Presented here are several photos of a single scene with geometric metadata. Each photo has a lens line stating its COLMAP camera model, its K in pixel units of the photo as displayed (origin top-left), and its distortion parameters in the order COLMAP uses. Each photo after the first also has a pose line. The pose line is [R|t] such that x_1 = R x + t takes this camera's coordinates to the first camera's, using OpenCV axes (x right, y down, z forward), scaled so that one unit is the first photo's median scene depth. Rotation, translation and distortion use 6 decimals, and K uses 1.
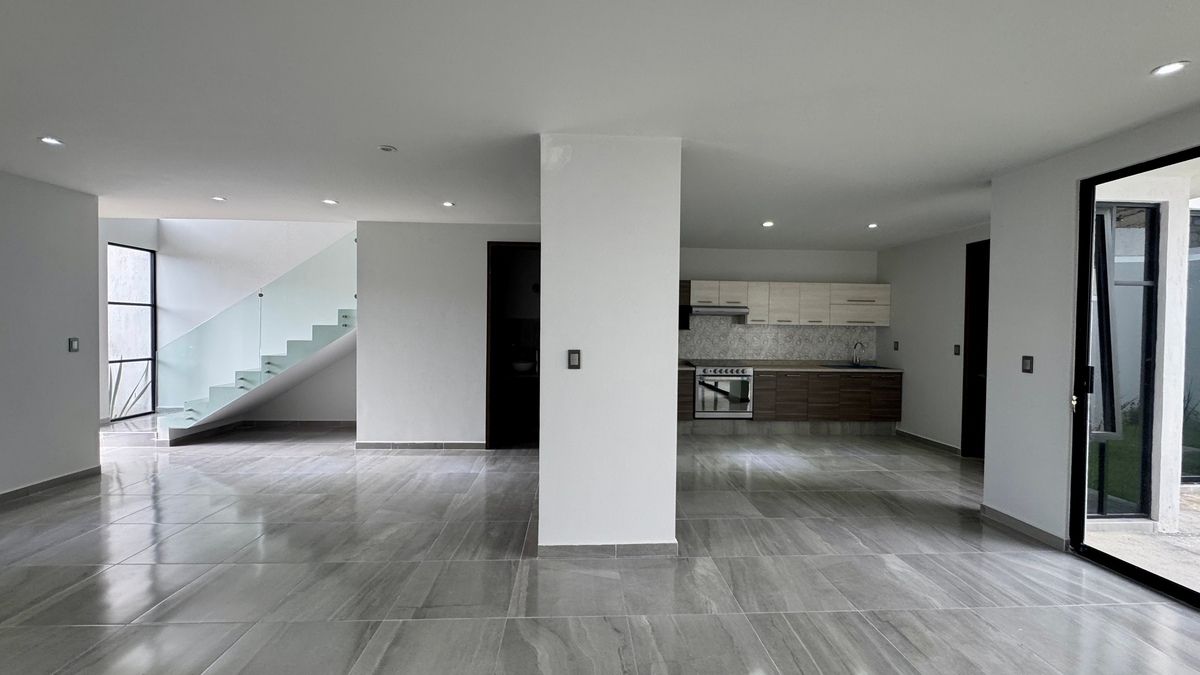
lens RADIAL K [[478.3, 0, 598.4], [0, 478.3, 339.7], [0, 0, 1]] dist [-0.001079, -0.000579]
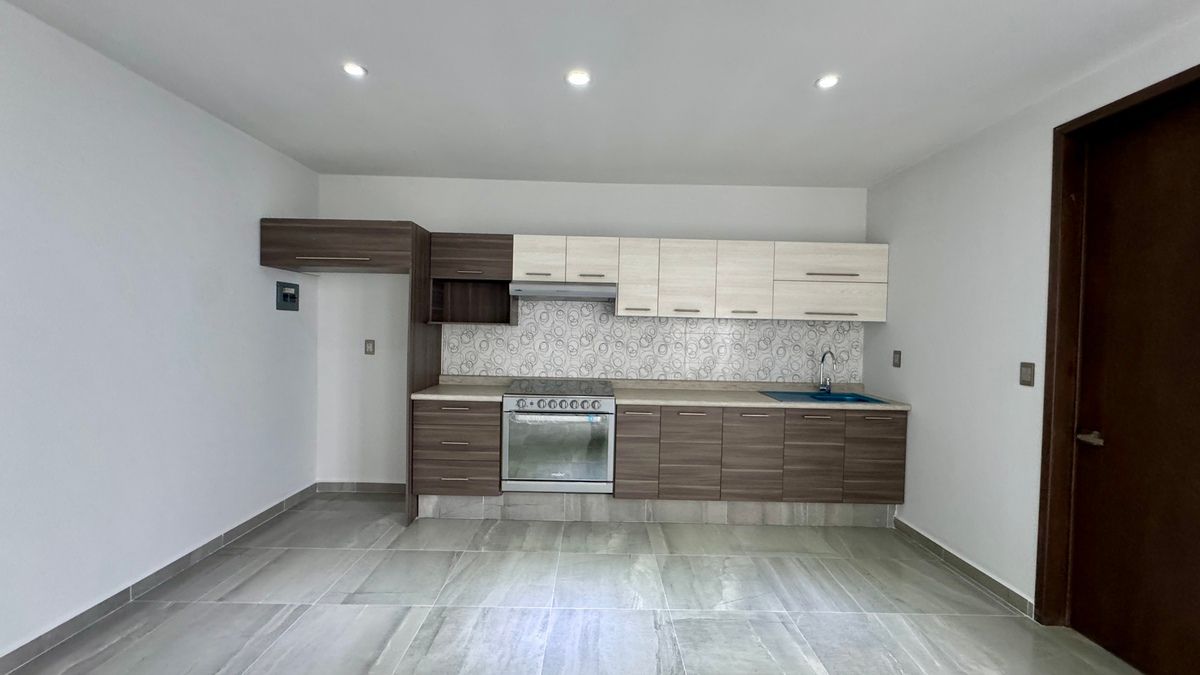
lens RADIAL K [[478.3, 0, 599.5], [0, 478.3, 340.6], [0, 0, 1]] dist [-0.001079, -0.000579]
pose [[0.999050, 0.010579, -0.042269, 0.366738], [-0.010482, 0.999942, 0.002523, -0.006150], [0.042294, -0.002078, 0.999103, 0.531101]]
